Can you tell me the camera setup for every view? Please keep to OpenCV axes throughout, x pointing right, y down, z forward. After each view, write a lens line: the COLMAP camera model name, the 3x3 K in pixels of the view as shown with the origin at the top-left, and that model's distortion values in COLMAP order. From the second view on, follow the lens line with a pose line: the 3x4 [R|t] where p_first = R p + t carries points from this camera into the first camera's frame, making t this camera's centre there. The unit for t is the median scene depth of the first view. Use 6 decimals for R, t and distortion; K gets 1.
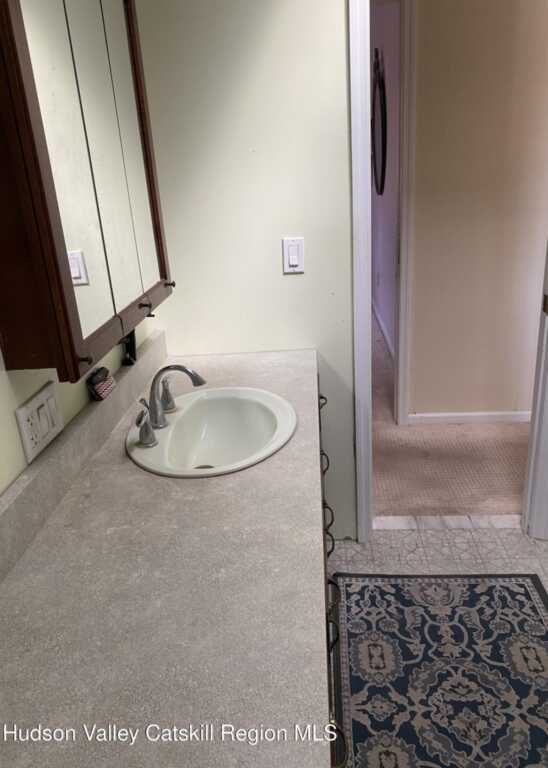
lens RADIAL K [[581.0, 0, 274.0], [0, 581.0, 384.0], [0, 0, 1]] dist [-0.000655, 0.000069]
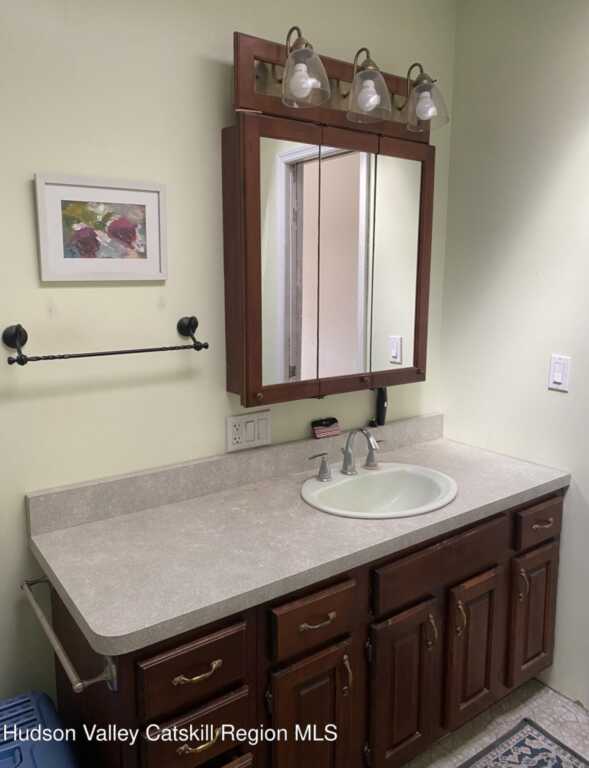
lens RADIAL K [[600.2, 0, 294.5], [0, 600.2, 384.0], [0, 0, 1]] dist [0.002720, -0.041679]
pose [[0.618730, 0.207803, -0.757622, 0.533242], [-0.318438, 0.947944, -0.000055, -0.058993], [0.718171, 0.241289, 0.652694, 0.010742]]
